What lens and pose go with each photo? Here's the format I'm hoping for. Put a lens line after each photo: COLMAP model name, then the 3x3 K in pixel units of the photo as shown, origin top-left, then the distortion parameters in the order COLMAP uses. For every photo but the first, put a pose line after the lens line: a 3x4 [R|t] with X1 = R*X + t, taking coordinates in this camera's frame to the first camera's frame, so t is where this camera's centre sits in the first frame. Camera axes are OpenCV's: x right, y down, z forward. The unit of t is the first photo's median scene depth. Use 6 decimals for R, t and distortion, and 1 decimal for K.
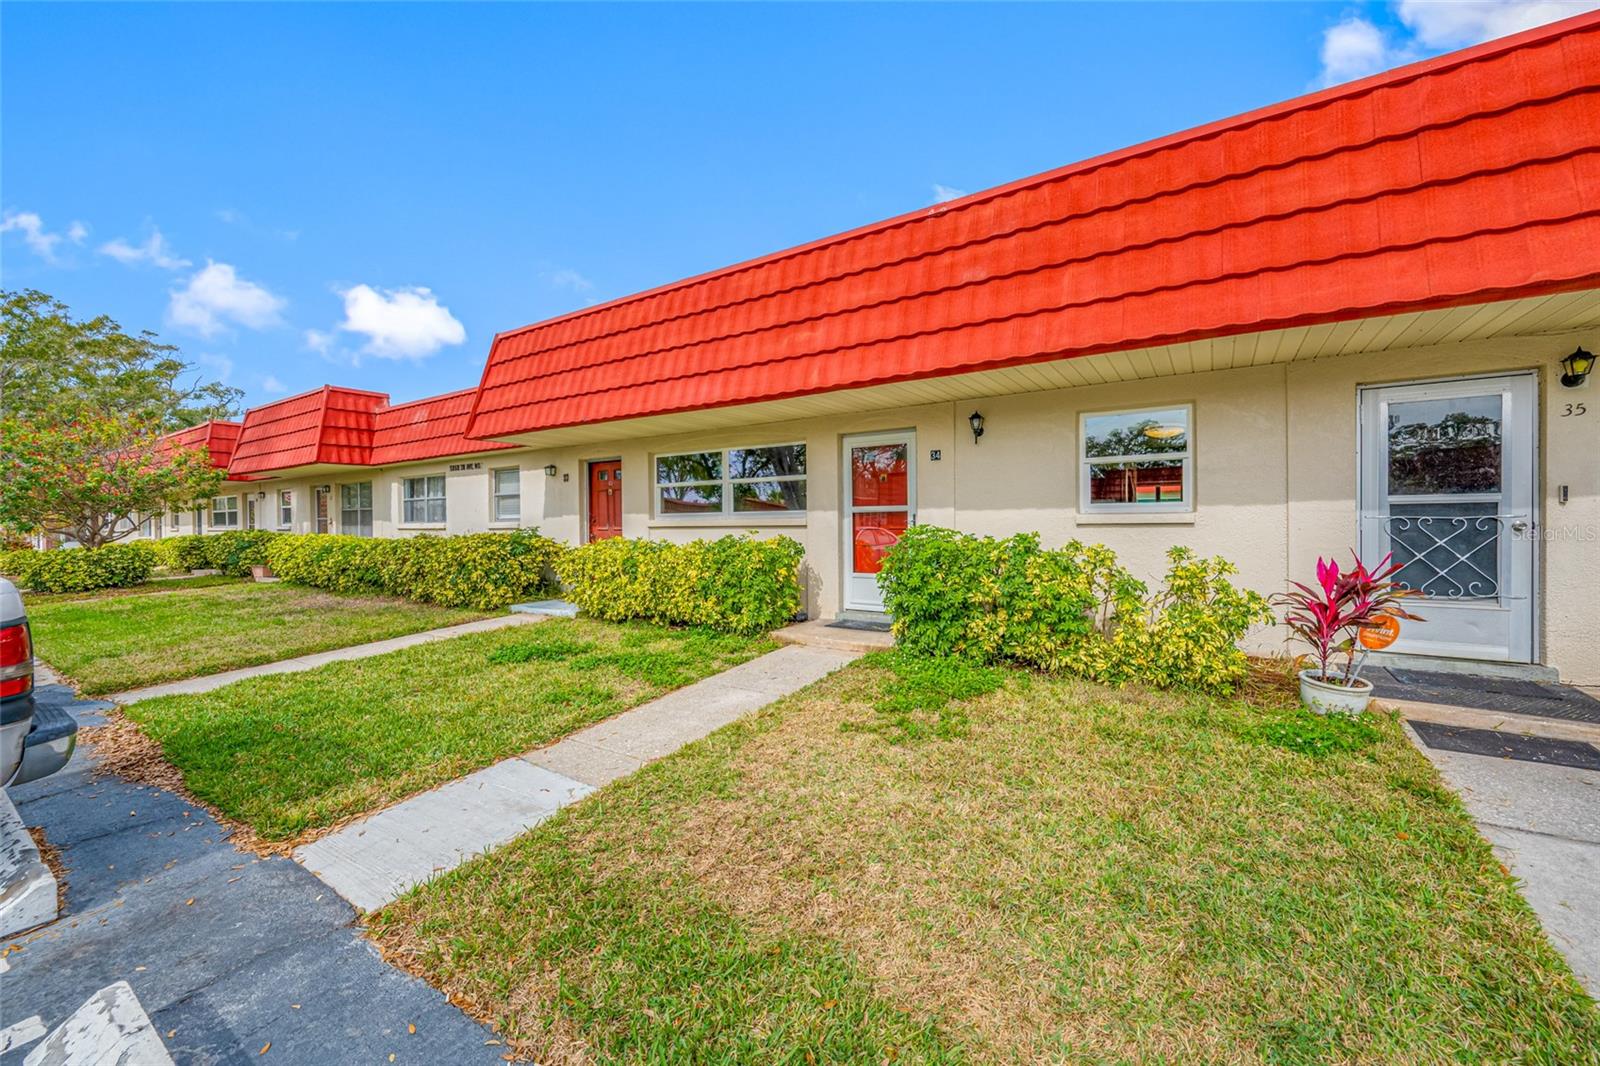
lens RADIAL K [[632.7, 0, 804.3], [0, 632.7, 533.6], [0, 0, 1]] dist [-0.000270, 0.000158]
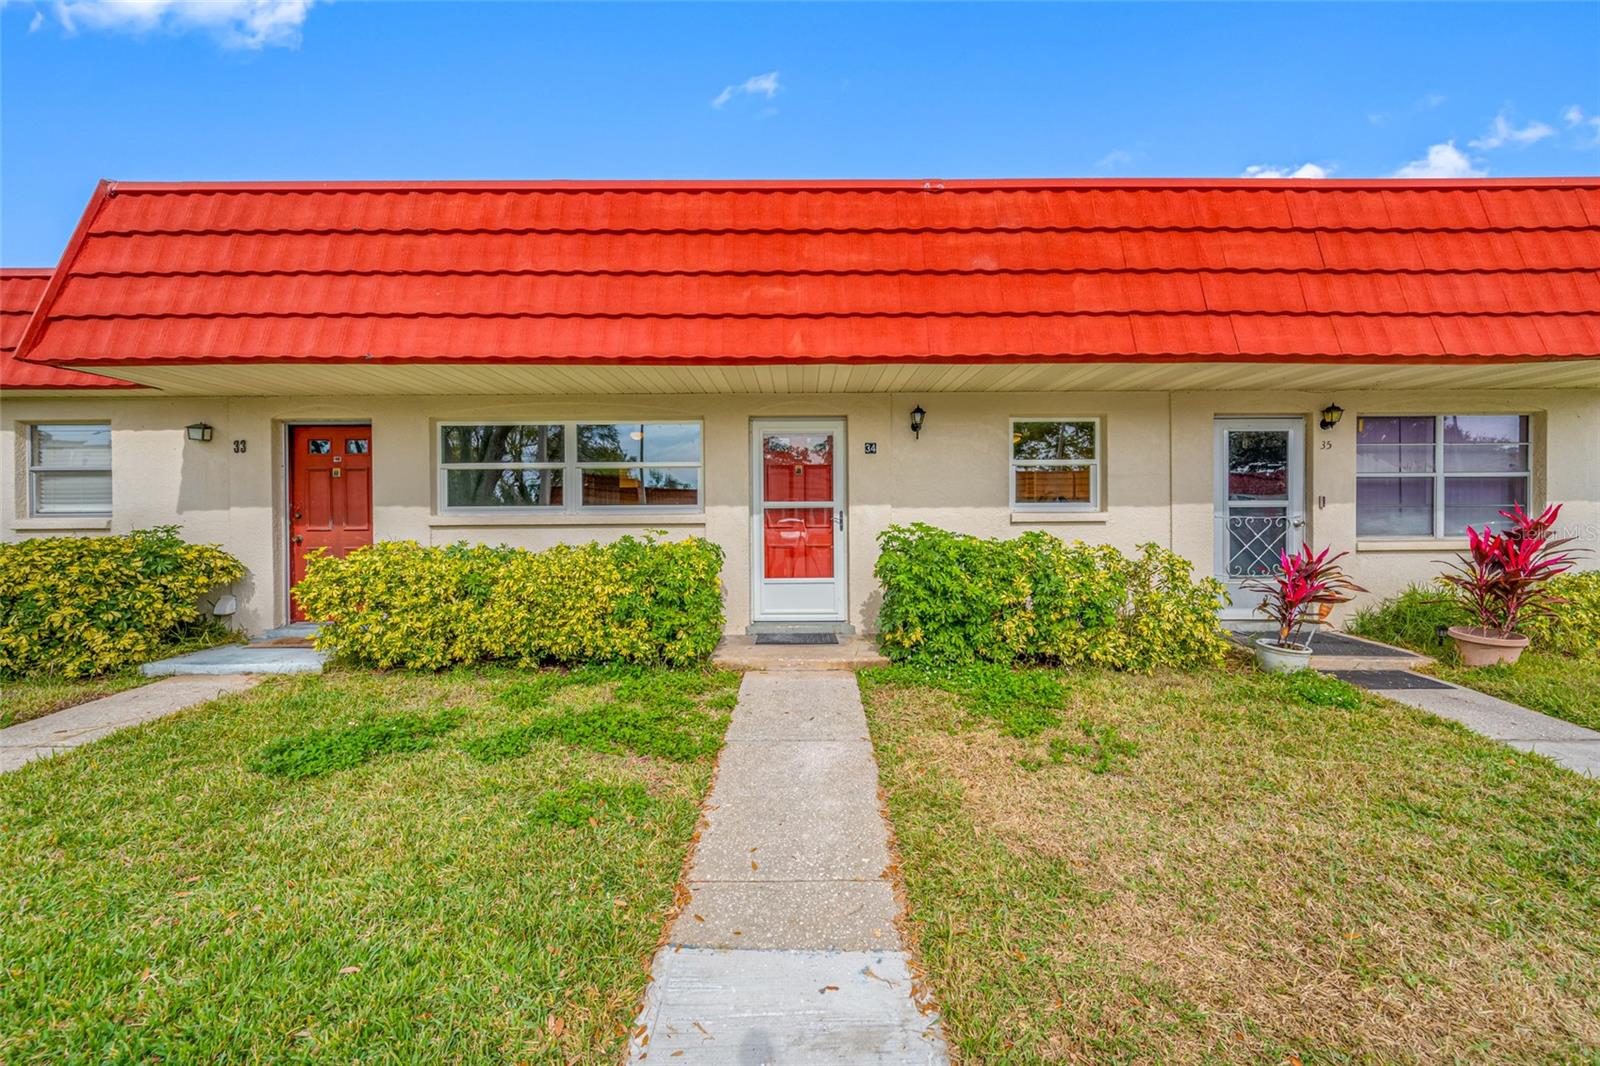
lens RADIAL K [[632.7, 0, 803.0], [0, 632.7, 524.4], [0, 0, 1]] dist [-0.000270, 0.000158]
pose [[0.835826, -0.002382, 0.548989, -0.428132], [0.007229, 0.999952, -0.006668, -0.006440], [-0.548947, 0.009542, 0.835803, 0.305755]]
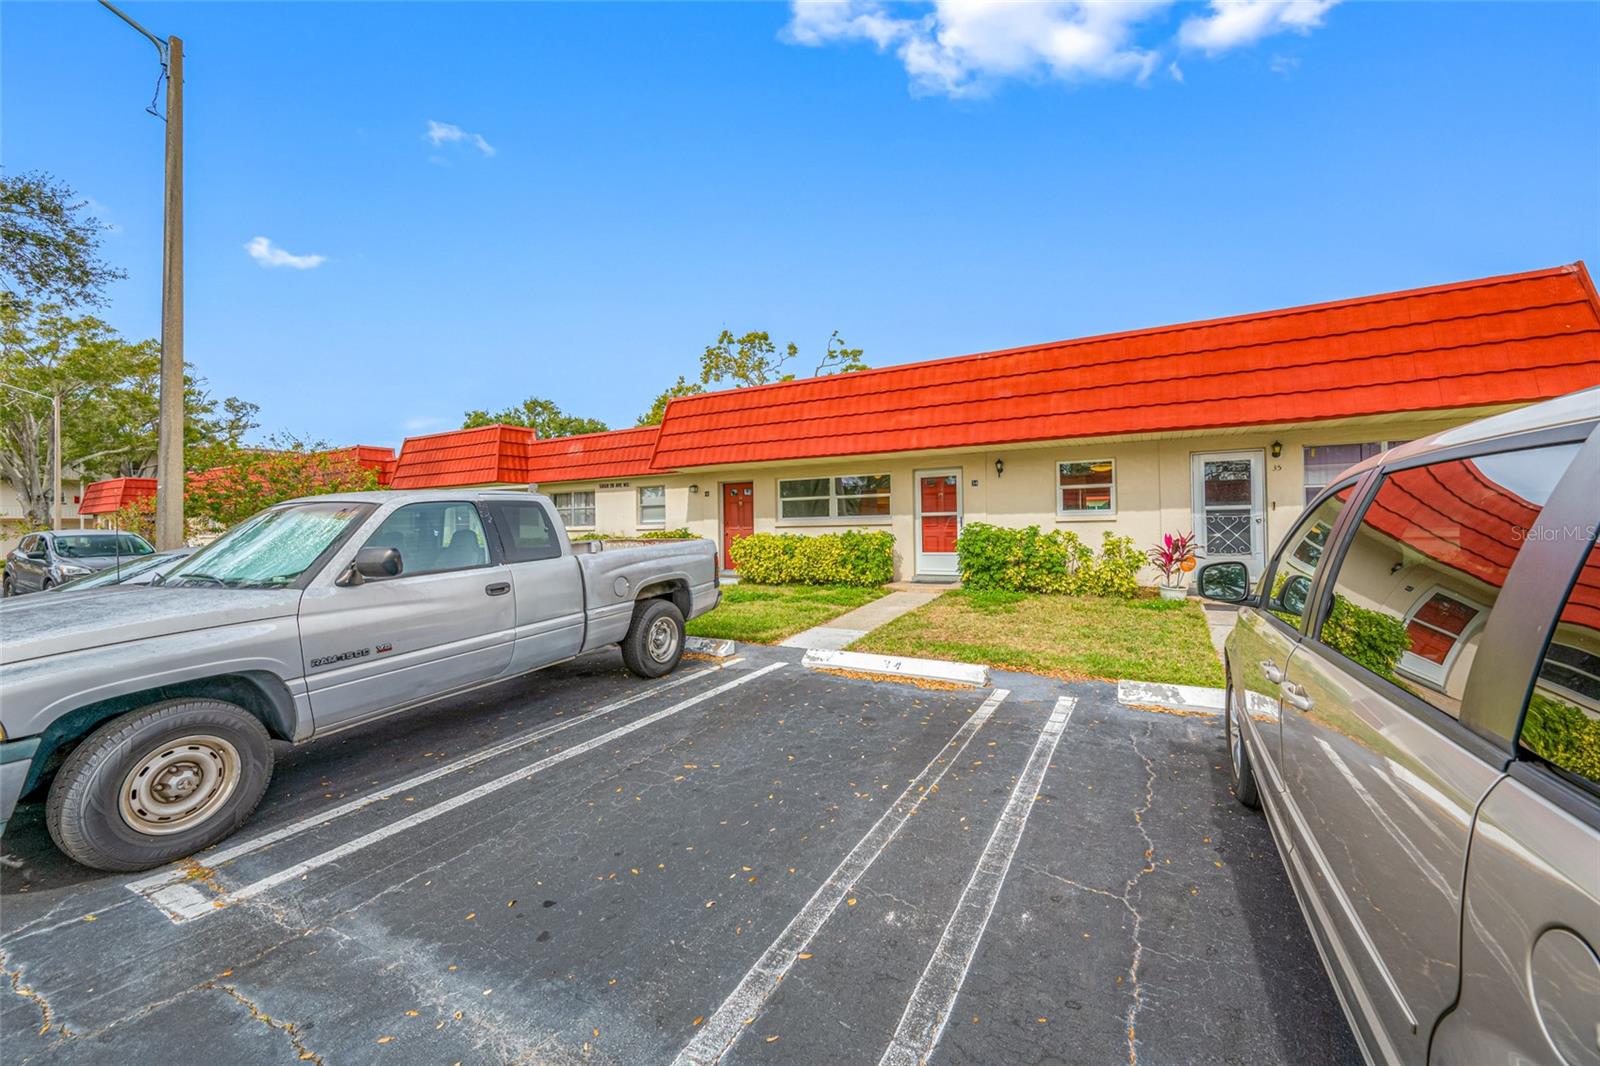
lens RADIAL K [[632.7, 0, 796.6], [0, 632.7, 528.2], [0, 0, 1]] dist [-0.000270, 0.000158]
pose [[0.998197, -0.006570, 0.059665, -0.429752], [0.007651, 0.999810, -0.017902, 0.031450], [-0.059536, 0.018326, 0.998058, -0.788437]]
